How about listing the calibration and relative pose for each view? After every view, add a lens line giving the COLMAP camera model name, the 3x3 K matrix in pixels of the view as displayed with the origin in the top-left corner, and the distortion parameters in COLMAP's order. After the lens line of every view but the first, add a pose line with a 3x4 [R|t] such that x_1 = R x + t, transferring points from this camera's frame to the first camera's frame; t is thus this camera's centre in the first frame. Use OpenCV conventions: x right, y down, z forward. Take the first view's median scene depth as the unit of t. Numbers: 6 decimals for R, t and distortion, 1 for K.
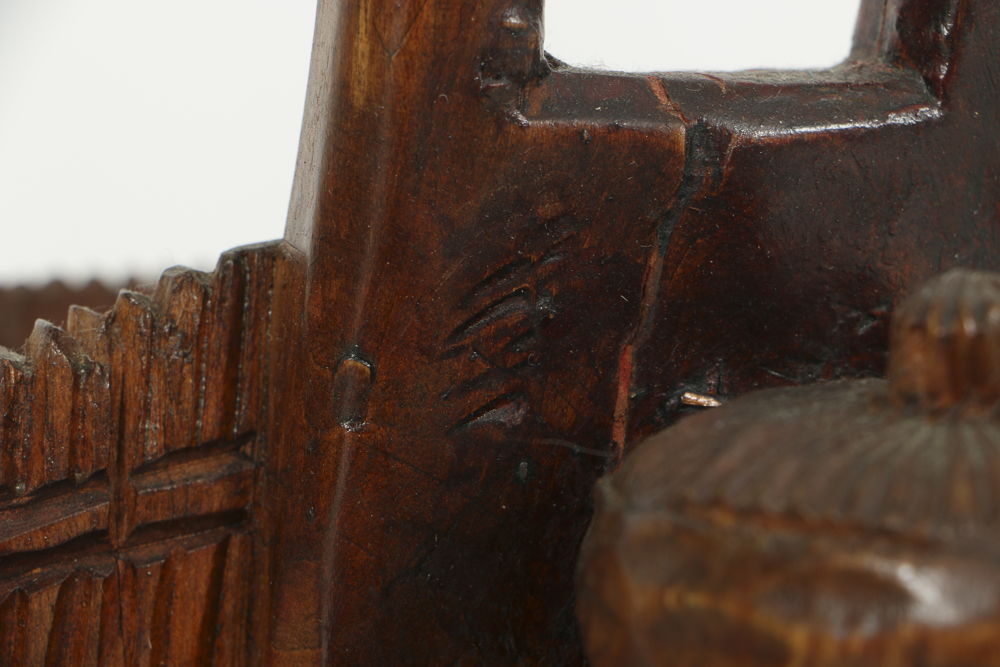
lens RADIAL K [[5210.4, 0, 498.3], [0, 5210.4, 334.4], [0, 0, 1]] dist [1.174183, 0.000000]
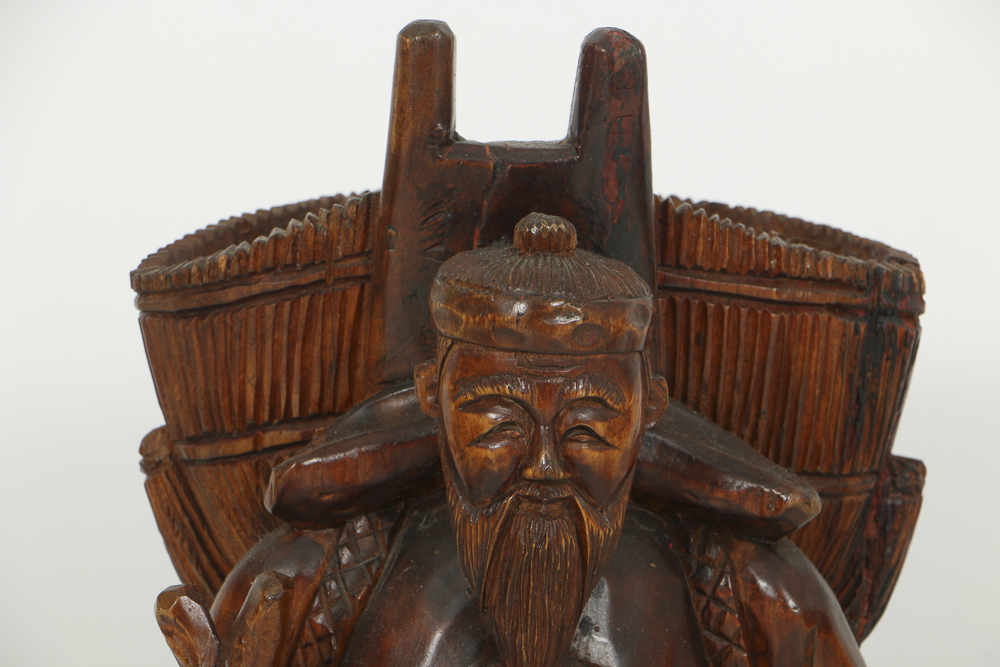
lens RADIAL K [[5210.4, 0, 499.1], [0, 5210.4, 335.4], [0, 0, 1]] dist [1.174183, 0.000000]
pose [[0.965987, 0.044350, -0.254758, 0.842248], [-0.032963, 0.998265, 0.048797, -0.087641], [0.256480, -0.038740, 0.965773, -2.054737]]
